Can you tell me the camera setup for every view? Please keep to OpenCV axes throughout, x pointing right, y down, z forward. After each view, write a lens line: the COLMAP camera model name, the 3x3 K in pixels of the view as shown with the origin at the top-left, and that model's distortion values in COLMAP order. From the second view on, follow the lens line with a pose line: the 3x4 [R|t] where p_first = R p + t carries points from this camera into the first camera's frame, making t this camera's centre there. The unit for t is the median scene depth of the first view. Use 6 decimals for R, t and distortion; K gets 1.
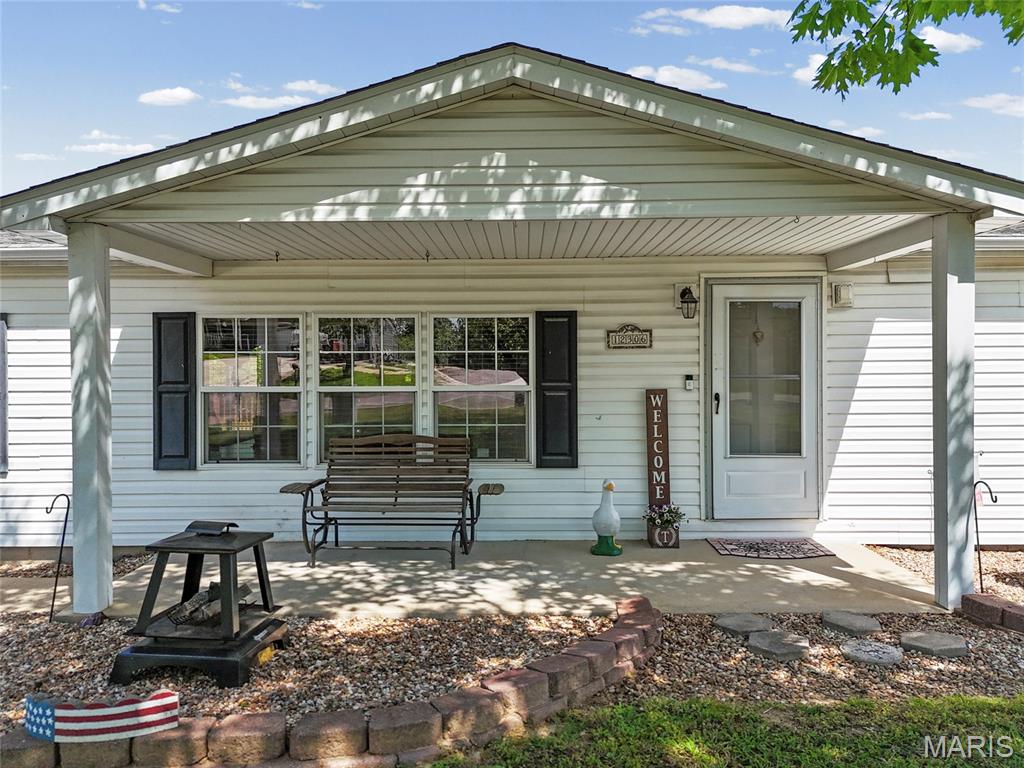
lens RADIAL K [[753.4, 0, 509.3], [0, 753.4, 368.4], [0, 0, 1]] dist [0.085055, -0.084898]
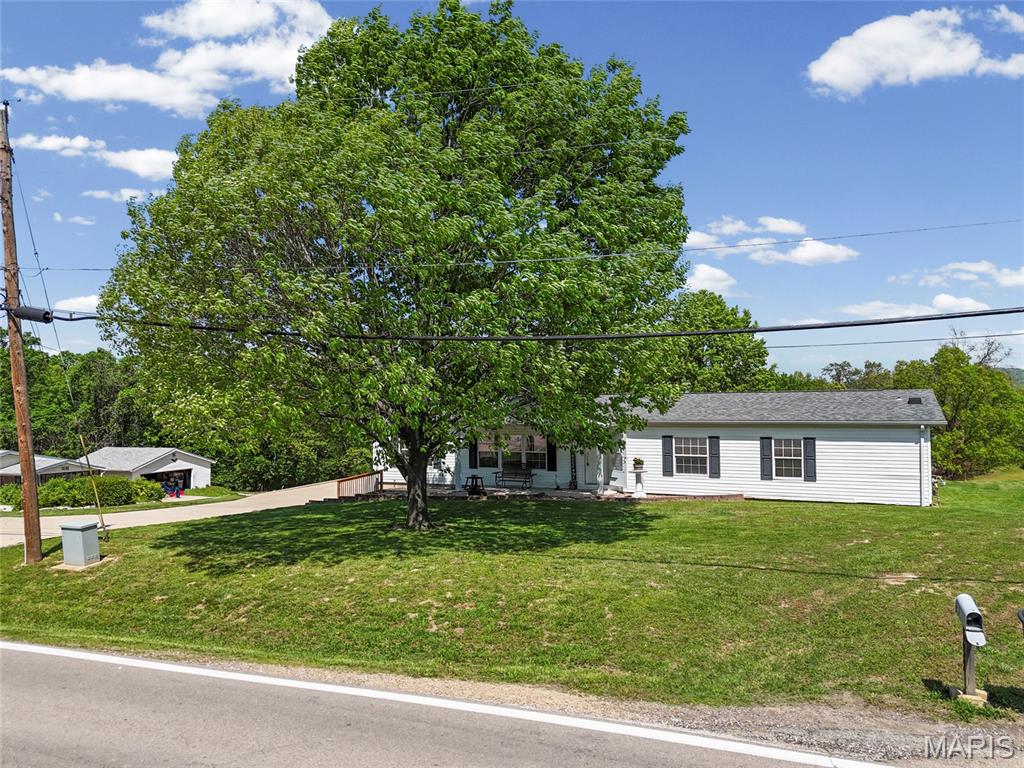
lens RADIAL K [[699.8, 0, 495.6], [0, 699.8, 383.4], [0, 0, 1]] dist [0.004033, -0.063041]
pose [[0.908434, -0.014414, -0.417780, 1.448299], [0.006059, 0.999754, -0.021317, -0.285163], [0.417985, 0.016834, 0.908298, -2.772636]]
